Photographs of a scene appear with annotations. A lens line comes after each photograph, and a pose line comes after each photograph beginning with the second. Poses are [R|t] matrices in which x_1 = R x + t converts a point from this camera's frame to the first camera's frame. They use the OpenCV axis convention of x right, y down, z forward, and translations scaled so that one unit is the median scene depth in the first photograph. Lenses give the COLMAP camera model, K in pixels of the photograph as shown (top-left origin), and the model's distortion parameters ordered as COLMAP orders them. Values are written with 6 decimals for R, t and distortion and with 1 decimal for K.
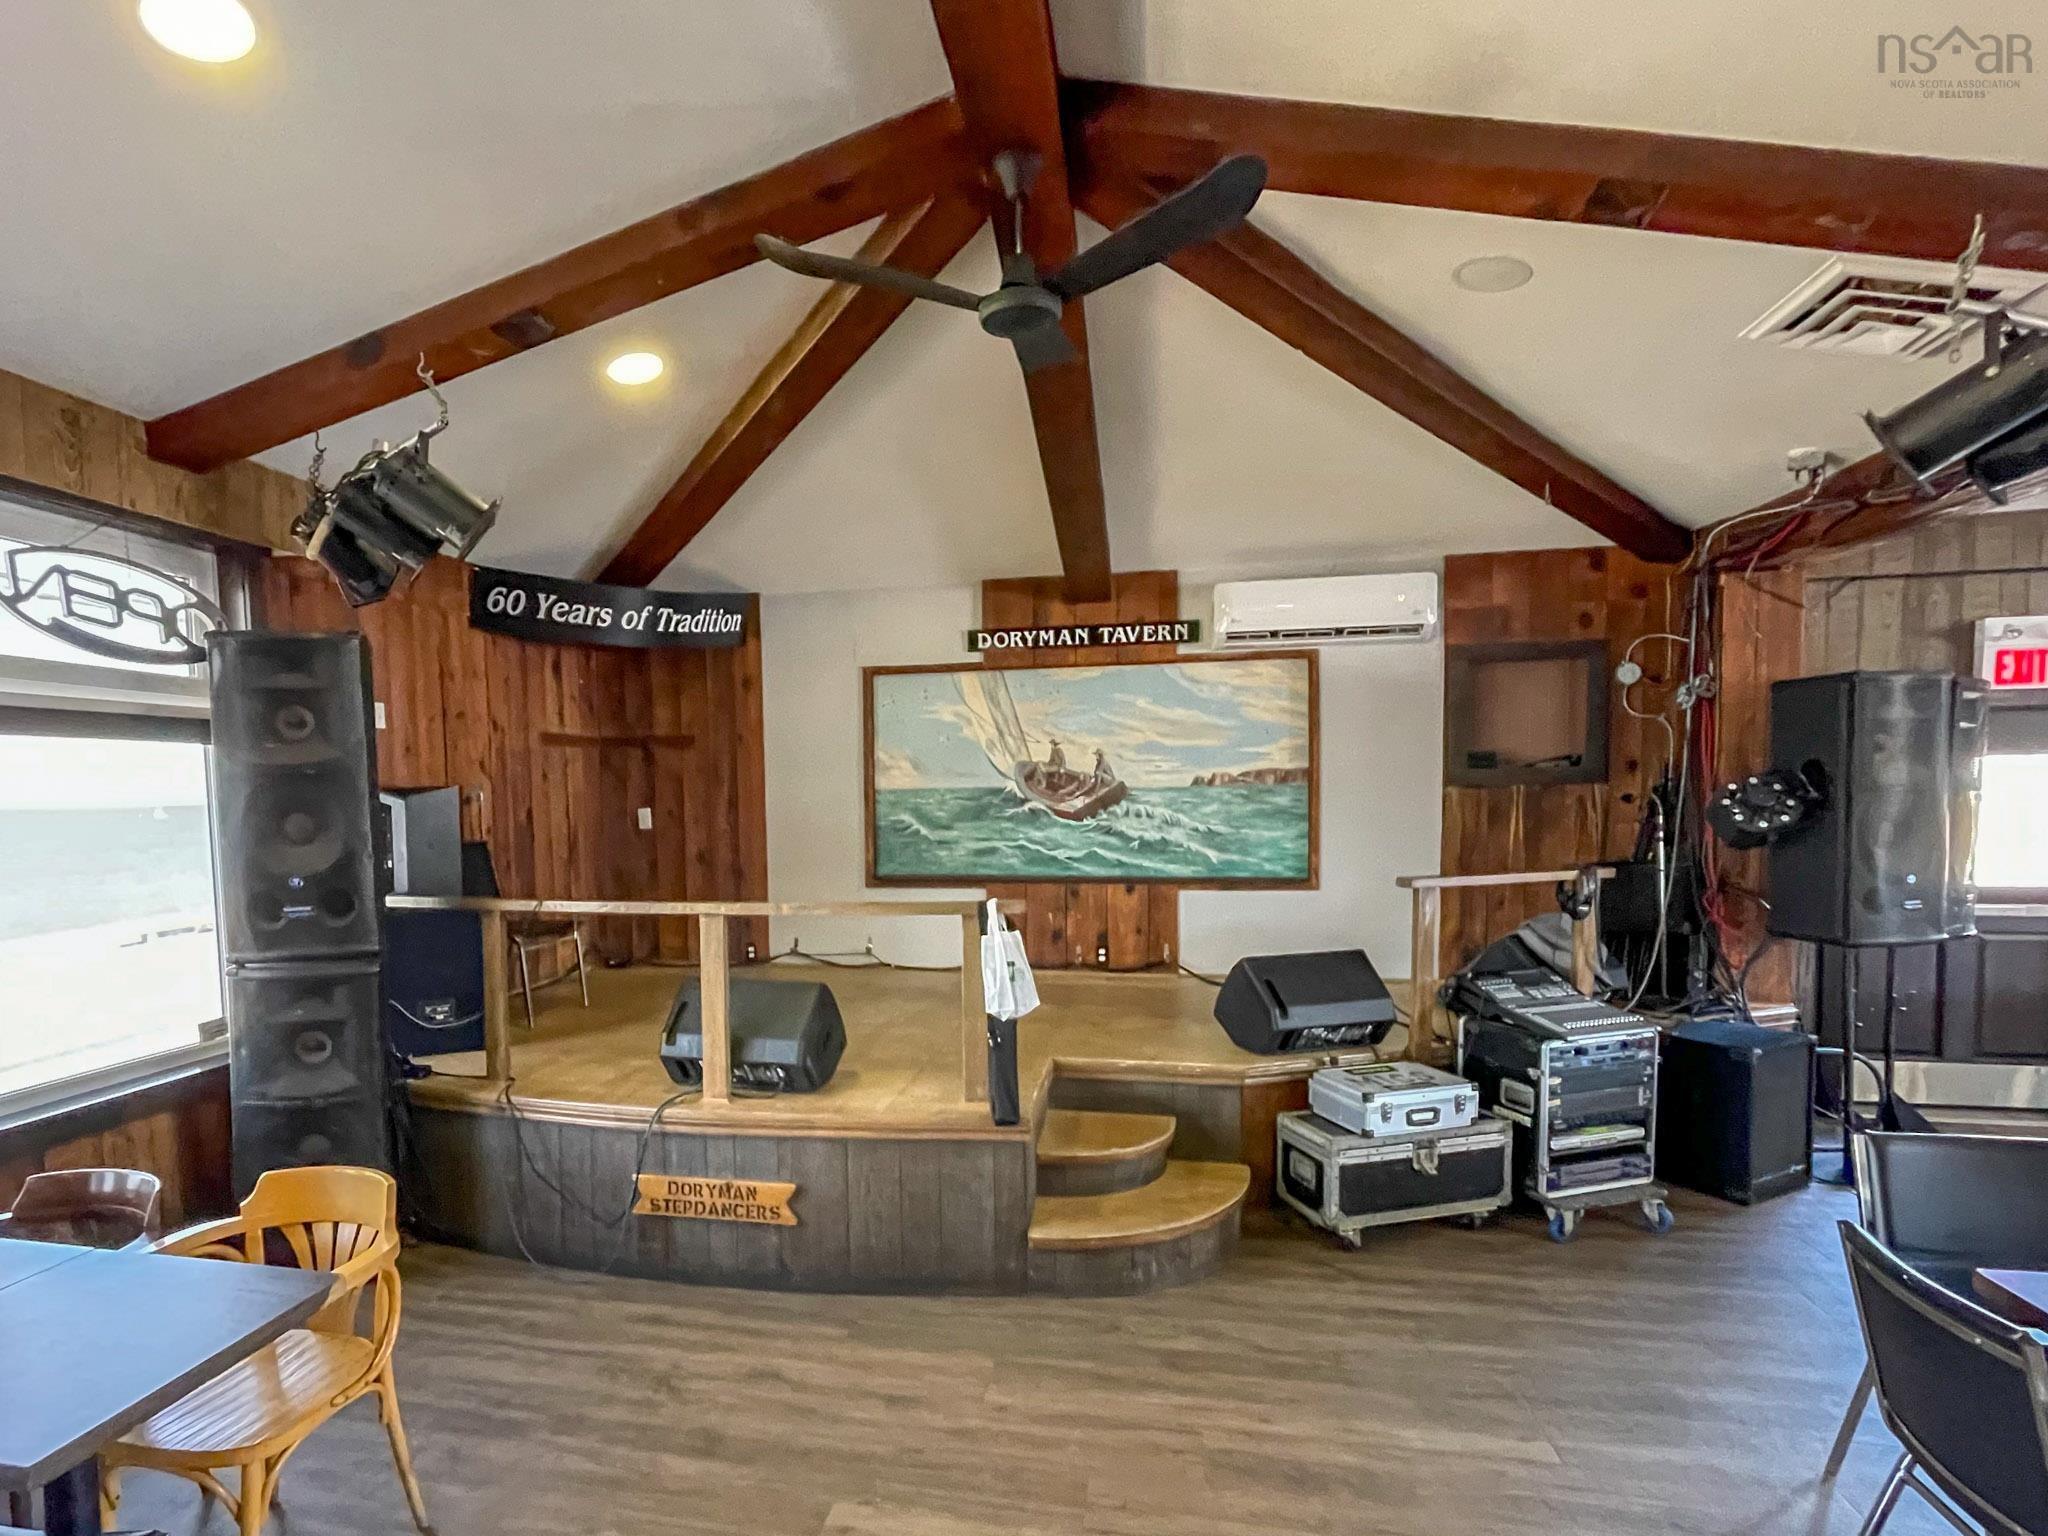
lens RADIAL K [[1064.2, 0, 917.4], [0, 1064.2, 845.3], [0, 0, 1]] dist [-0.001484, -0.000001]
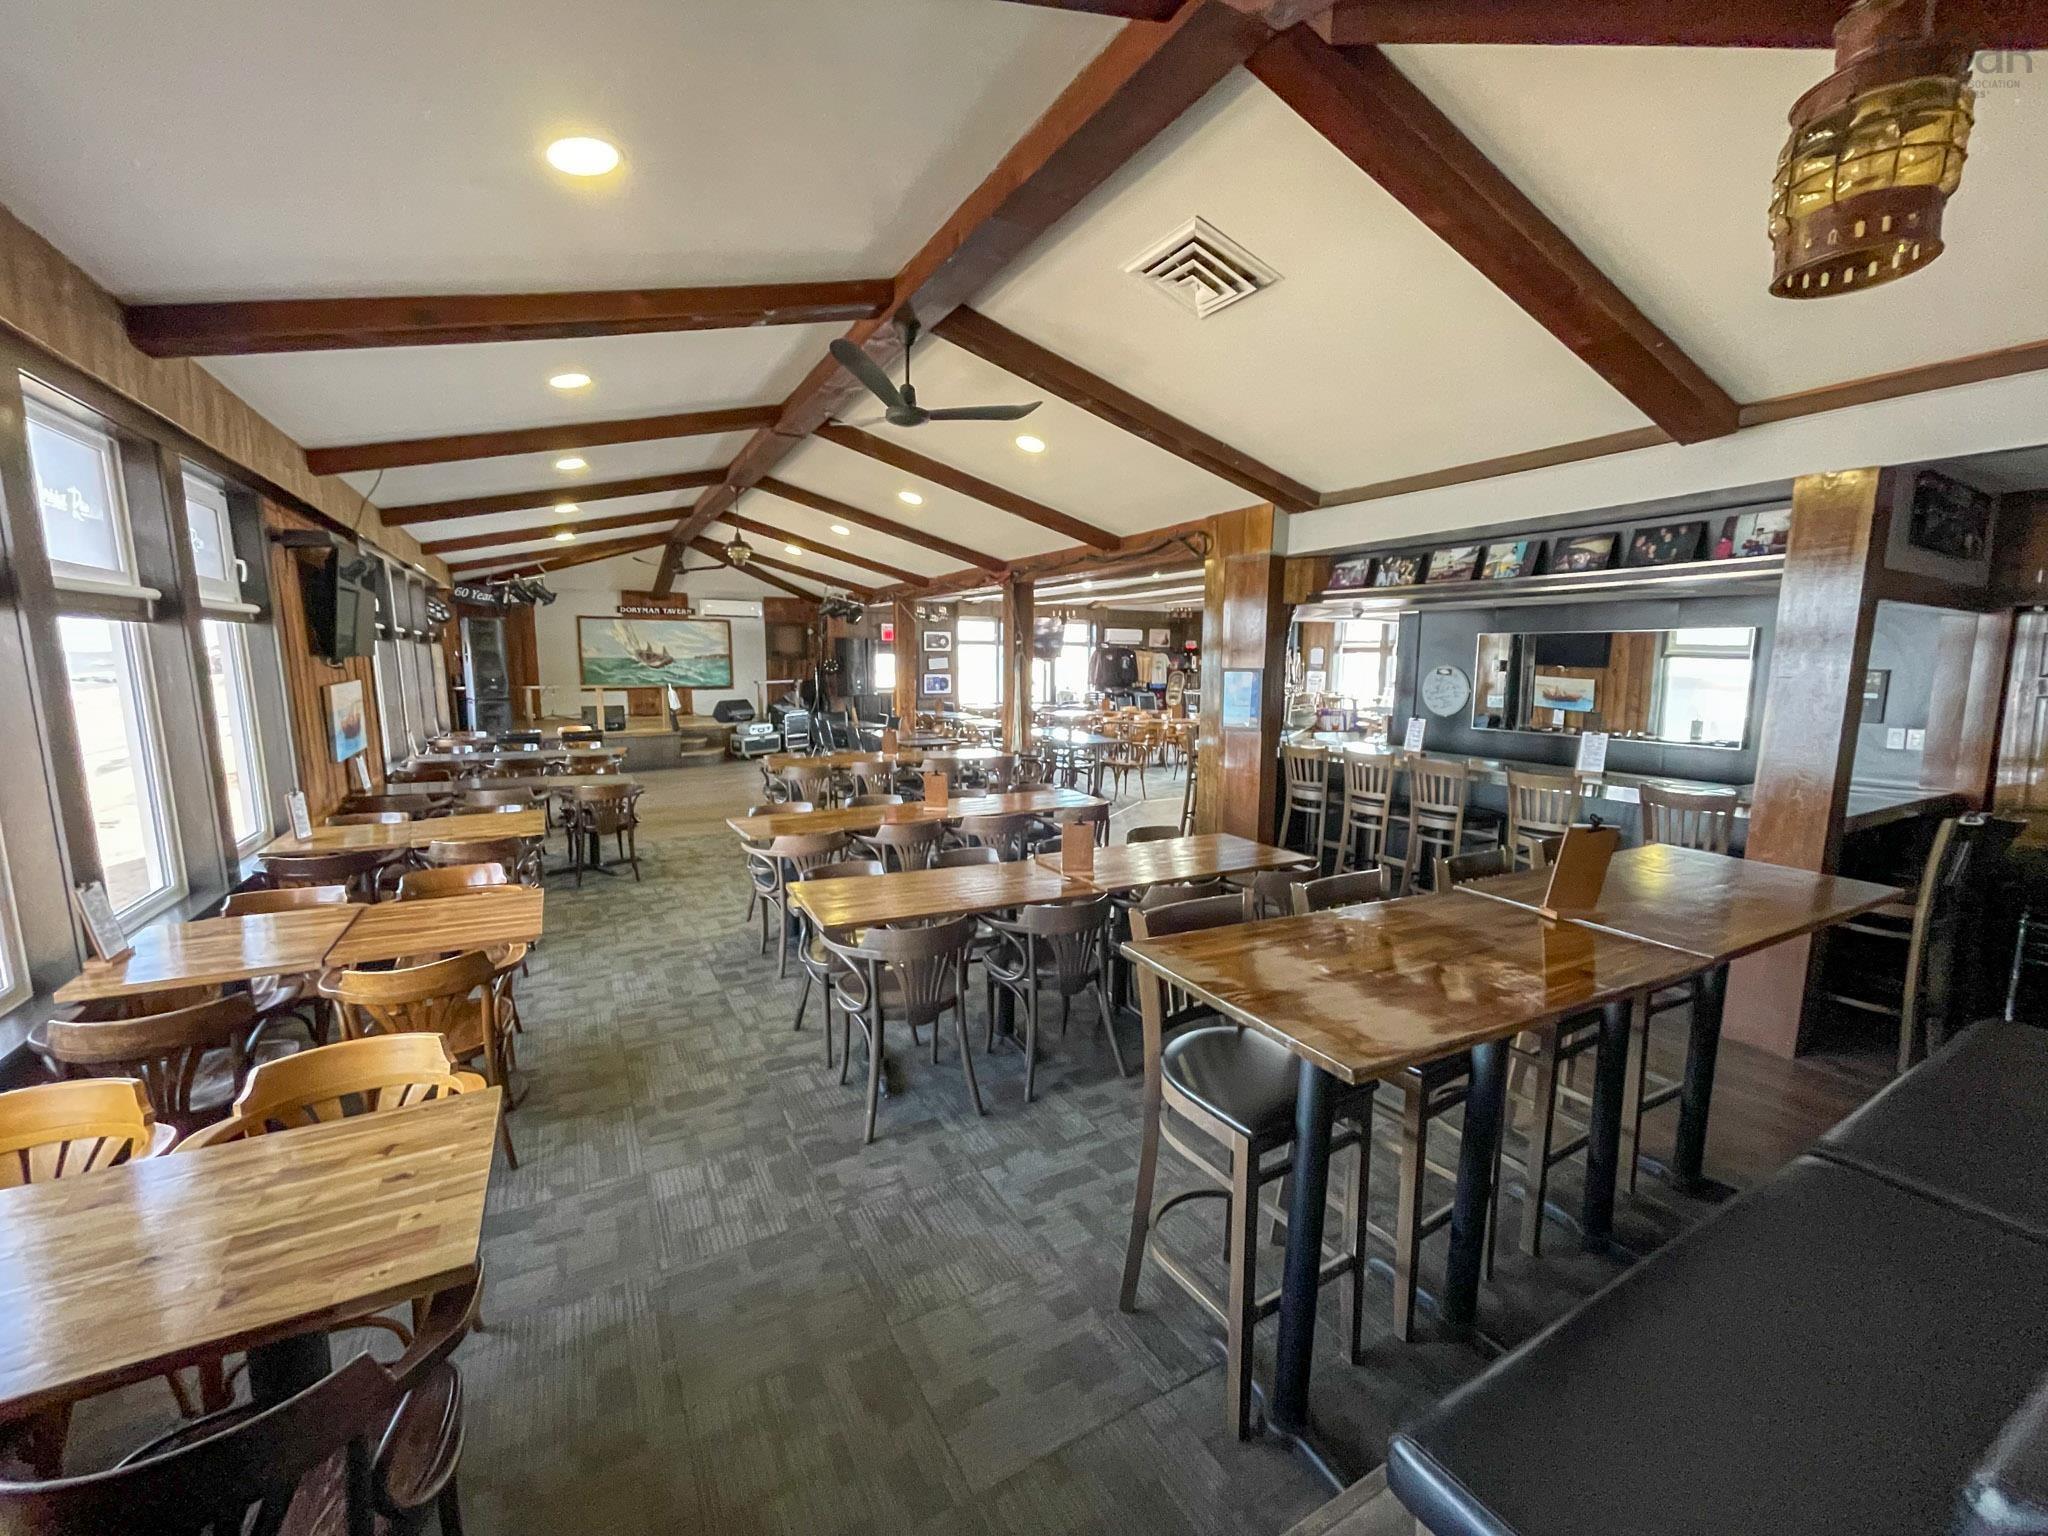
lens RADIAL K [[831.8, 0, 1030.9], [0, 831.8, 772.9], [0, 0, 1]] dist [-0.003195, -0.000103]
pose [[0.745555, -0.069424, 0.662818, -0.702145], [0.020929, 0.996508, 0.080833, 0.111792], [-0.666115, -0.046393, 0.744405, -1.642559]]
